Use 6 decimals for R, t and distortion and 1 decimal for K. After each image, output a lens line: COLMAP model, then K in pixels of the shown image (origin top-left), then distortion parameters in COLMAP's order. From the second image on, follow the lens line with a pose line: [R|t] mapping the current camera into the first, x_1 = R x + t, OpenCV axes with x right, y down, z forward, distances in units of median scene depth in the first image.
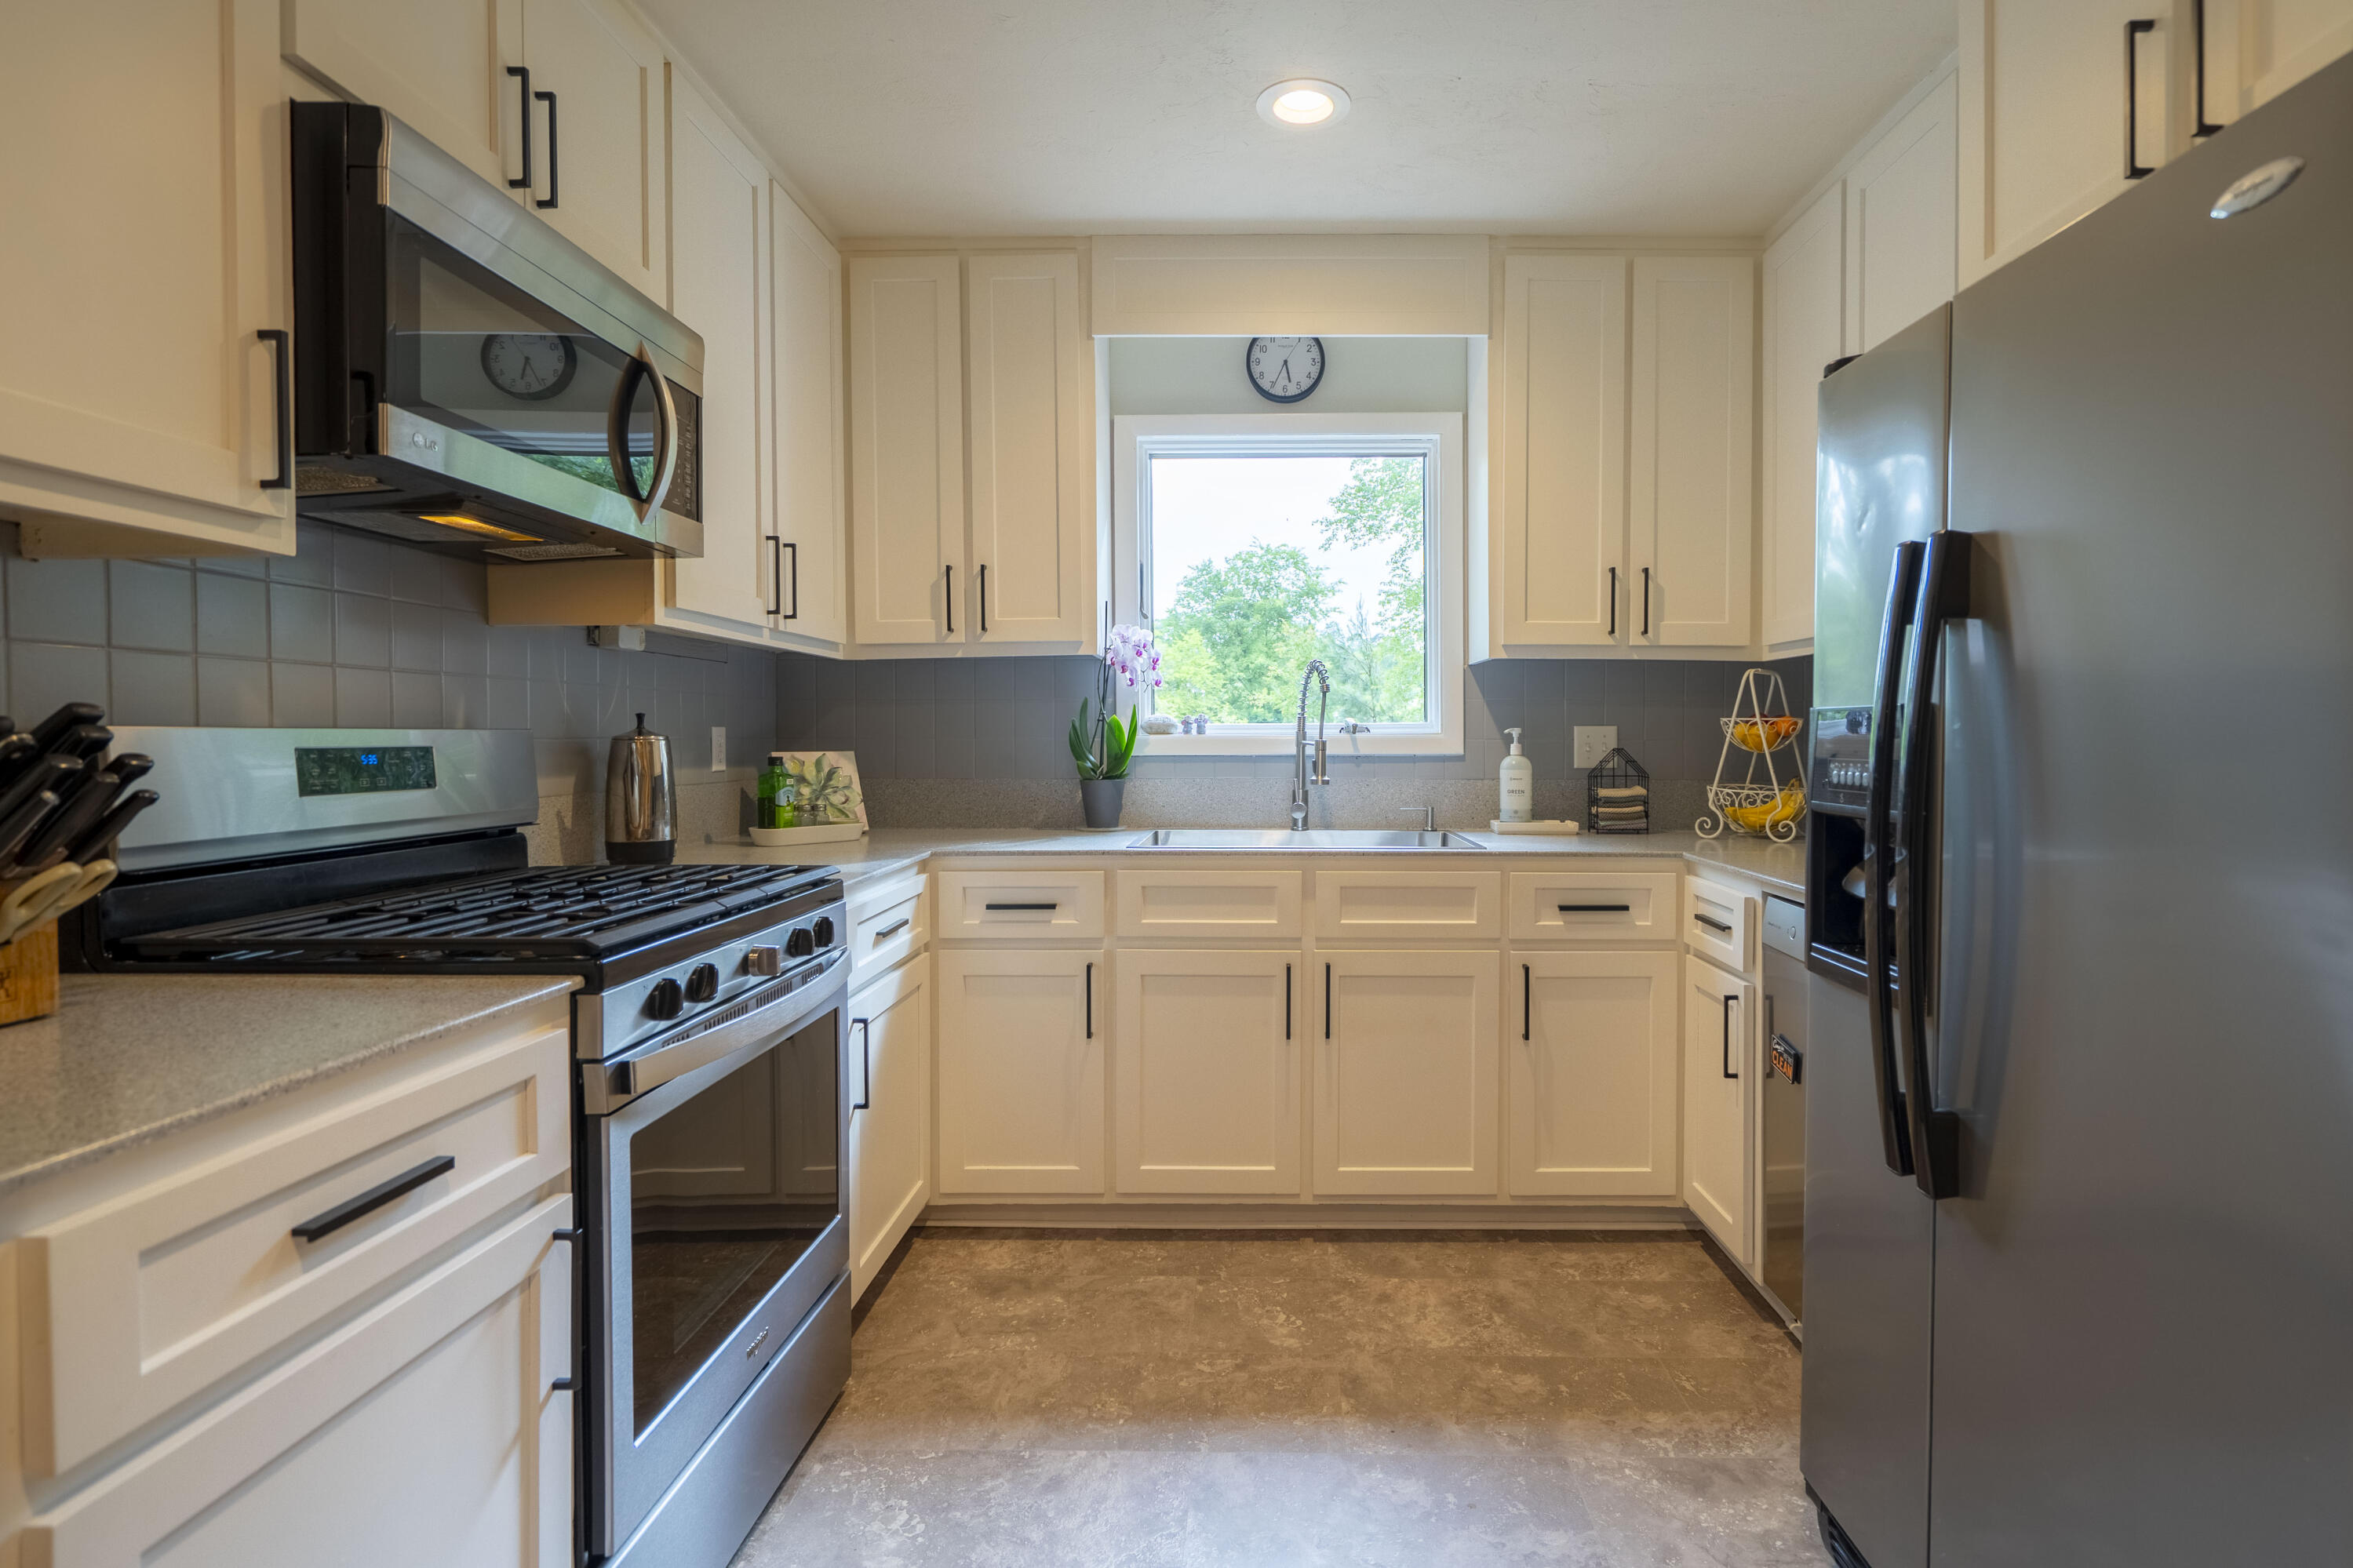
lens RADIAL K [[1143.3, 0, 1242.1], [0, 1143.3, 754.7], [0, 0, 1]] dist [-0.016259, 0.000752]
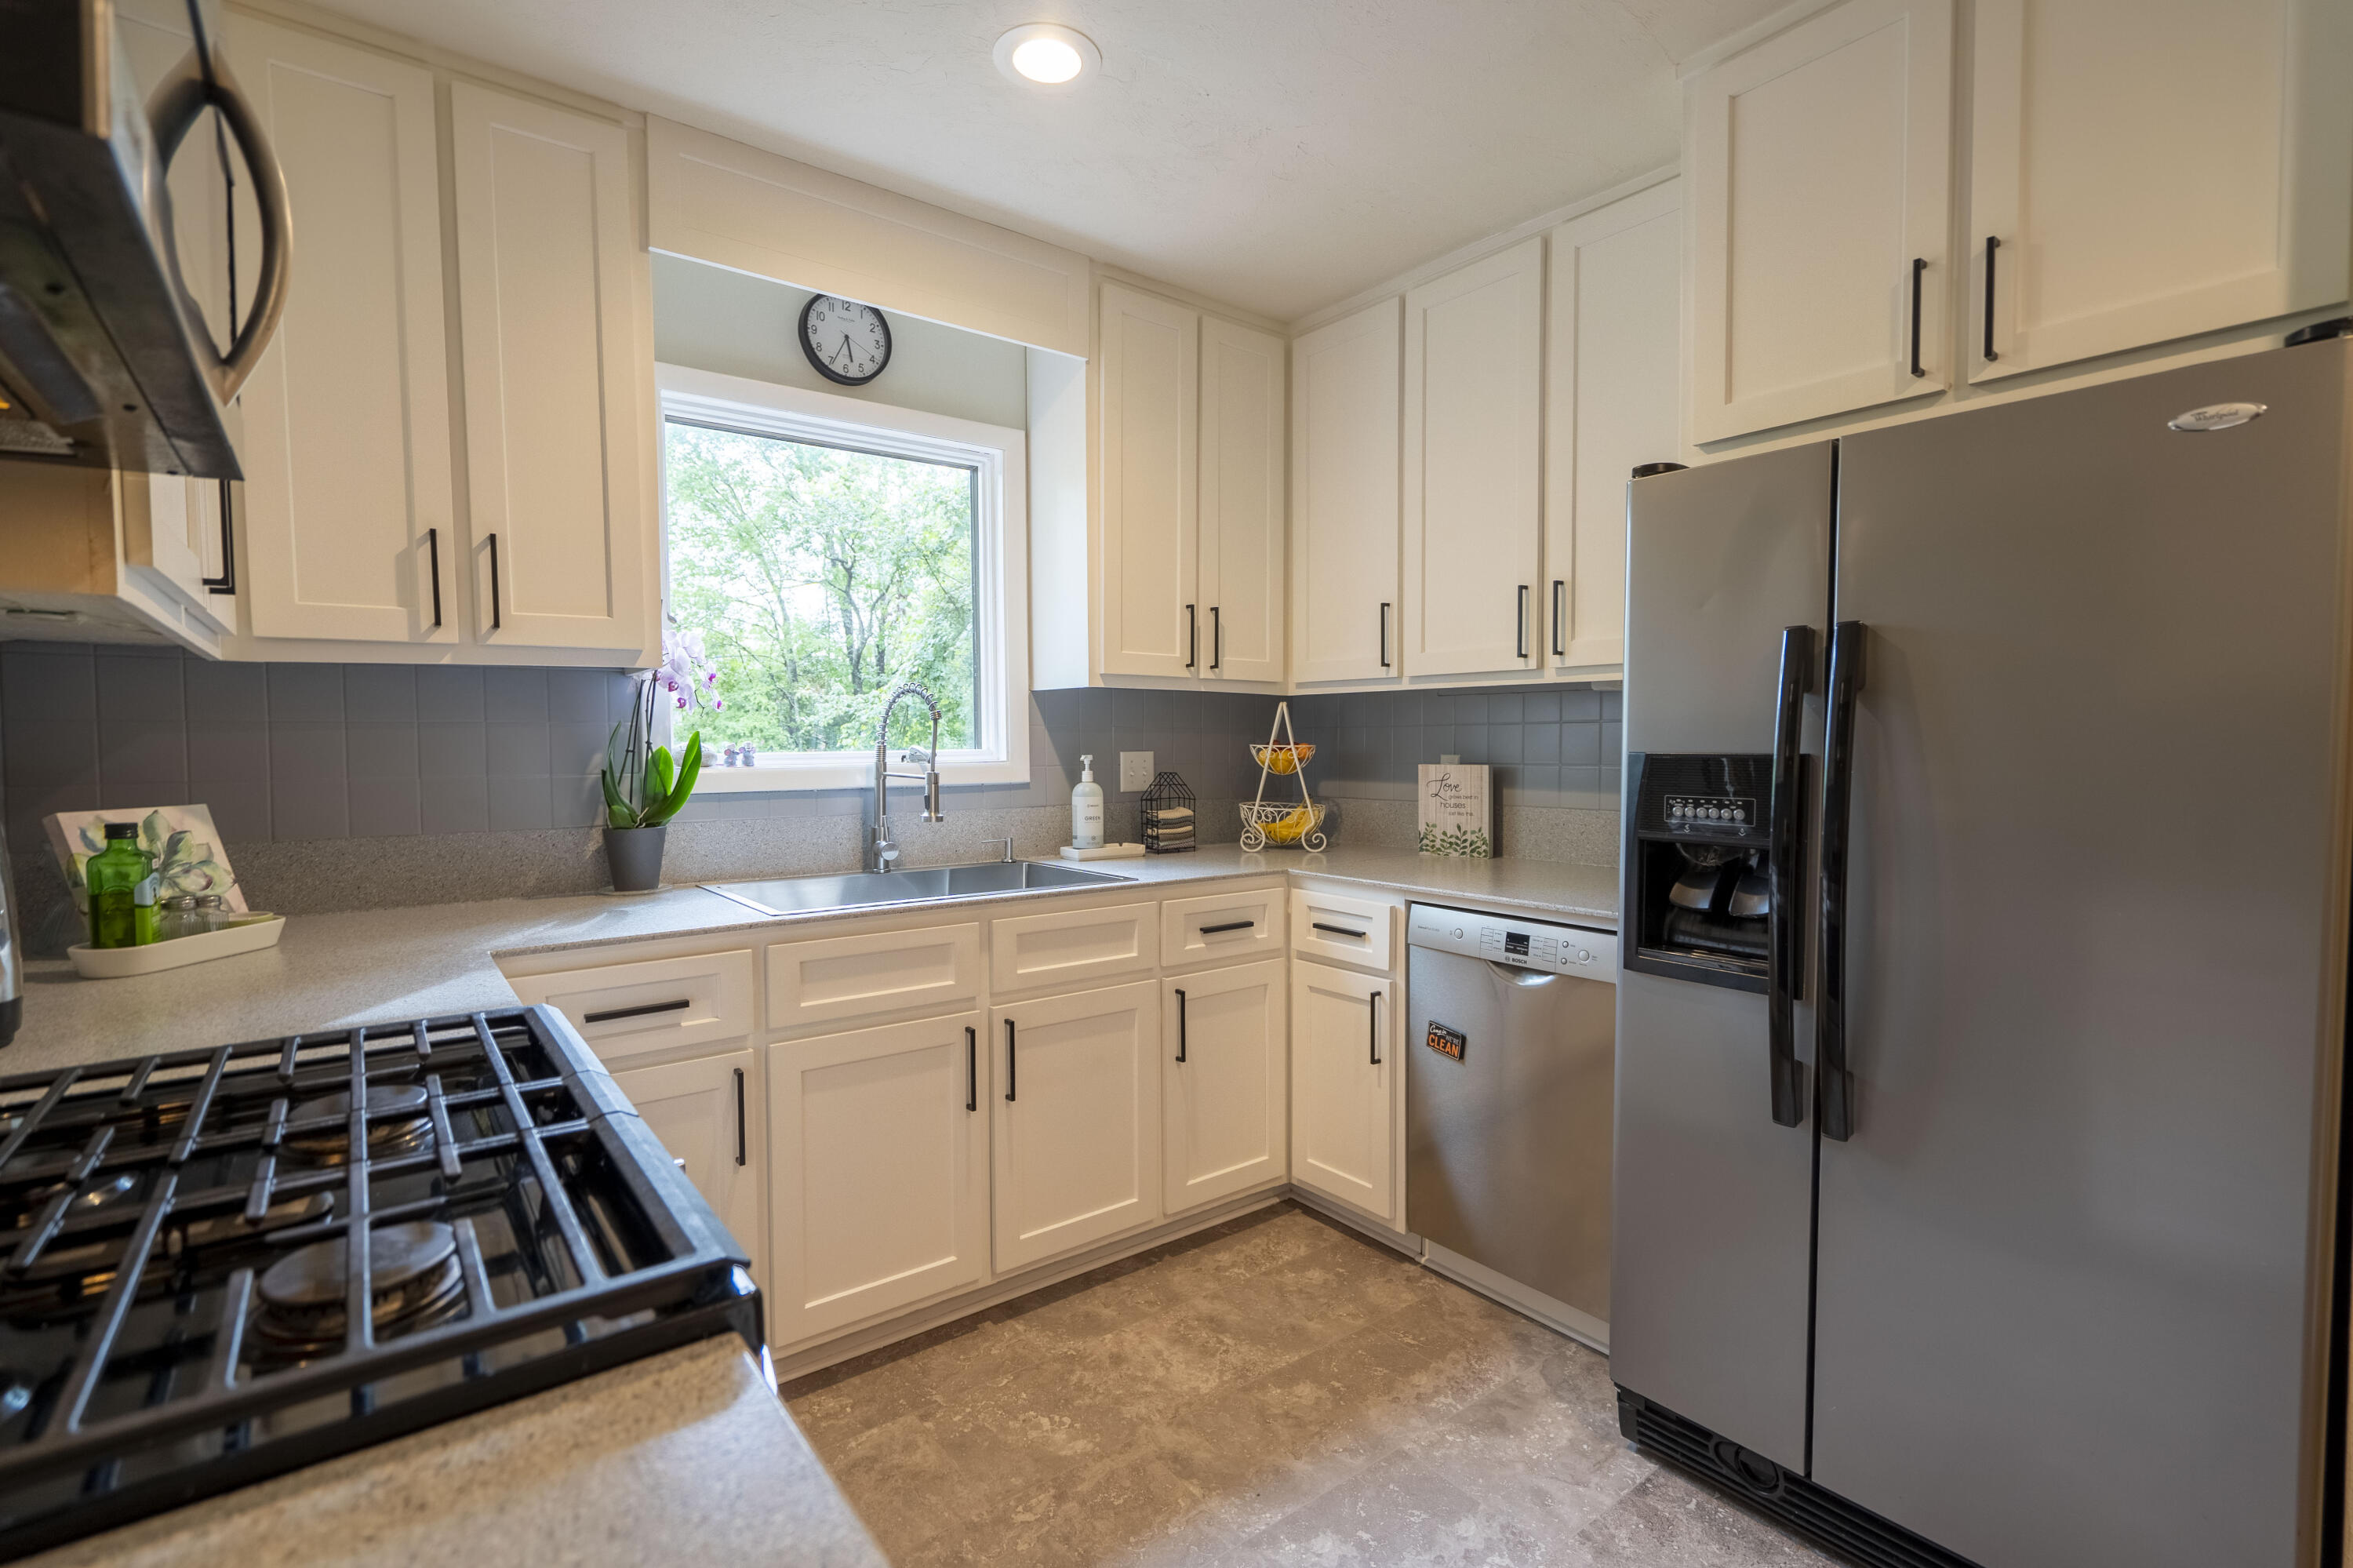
lens RADIAL K [[1068.8, 0, 1166.0], [0, 1068.8, 782.8], [0, 0, 1]] dist [-0.008206, 0.001767]
pose [[0.782582, -0.028024, 0.621917, -0.323015], [0.013631, 0.999518, 0.027887, -0.026495], [-0.622399, -0.013346, 0.782587, 0.232297]]
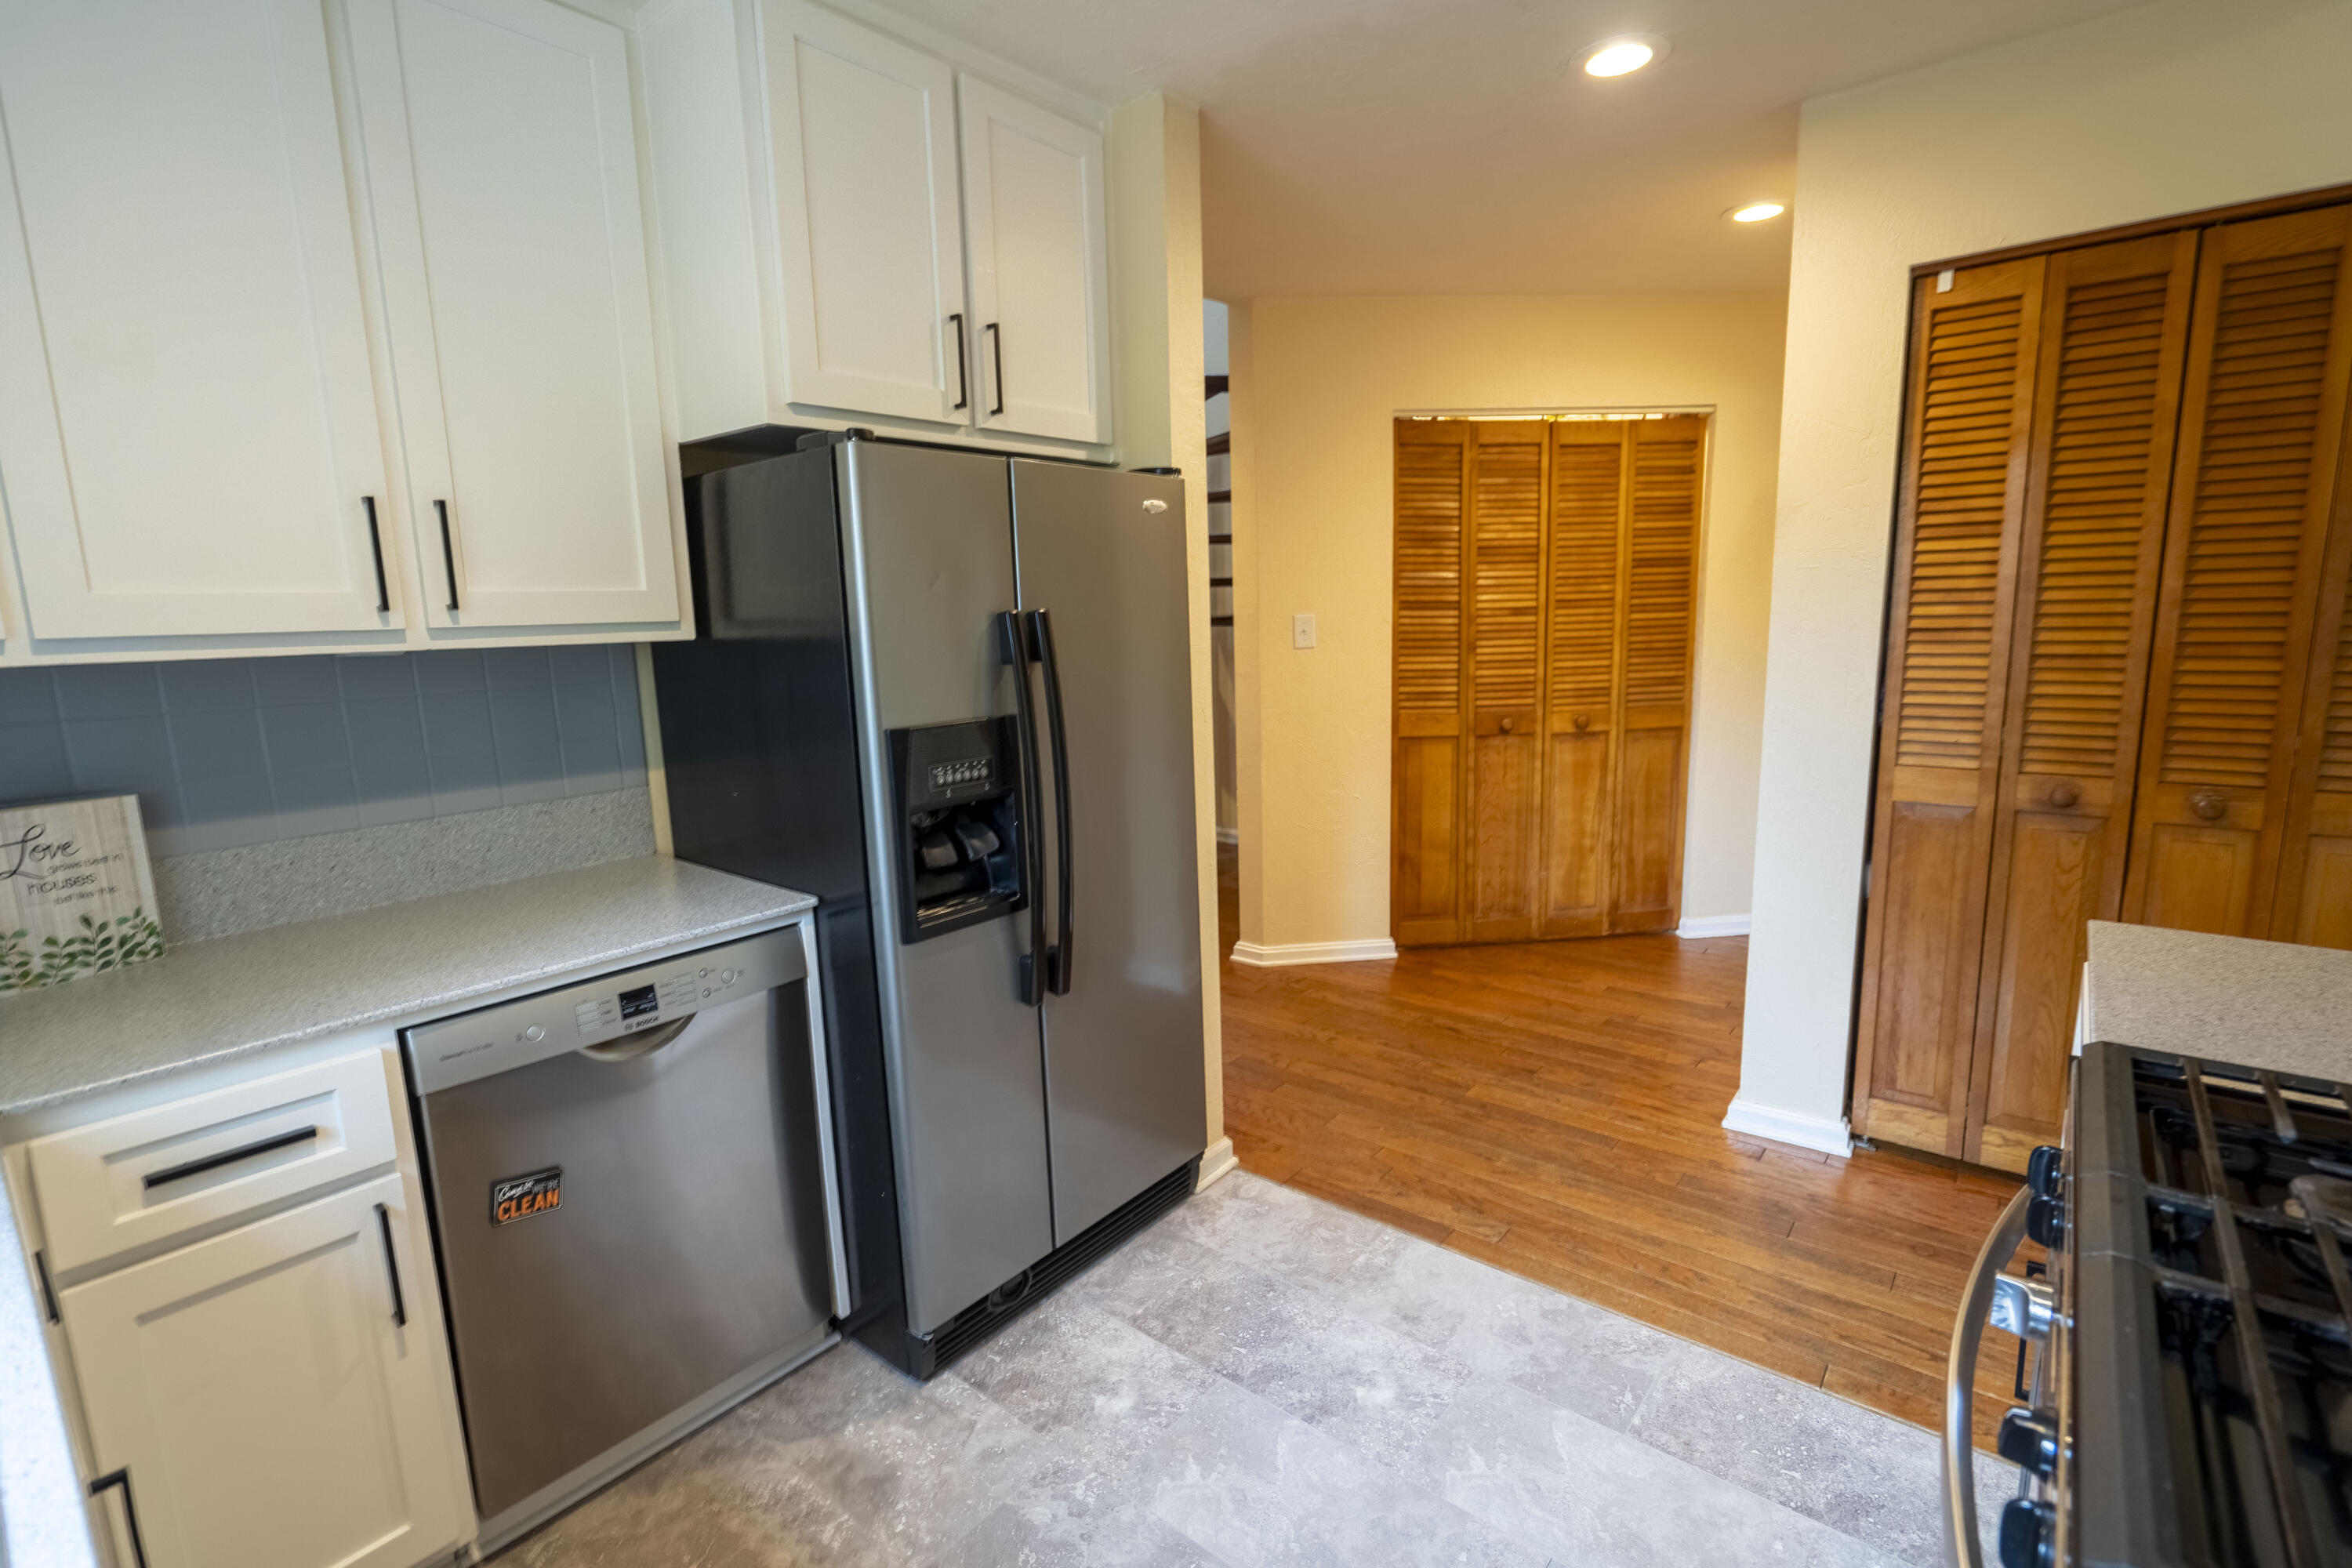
lens RADIAL K [[1068.4, 0, 1167.3], [0, 1068.4, 787.7], [0, 0, 1]] dist [-0.008206, 0.001767]
pose [[-0.783435, -0.080682, 0.616214, -0.222960], [0.039328, 0.983113, 0.178722, -0.092952], [-0.620228, 0.164252, -0.767033, 0.925515]]
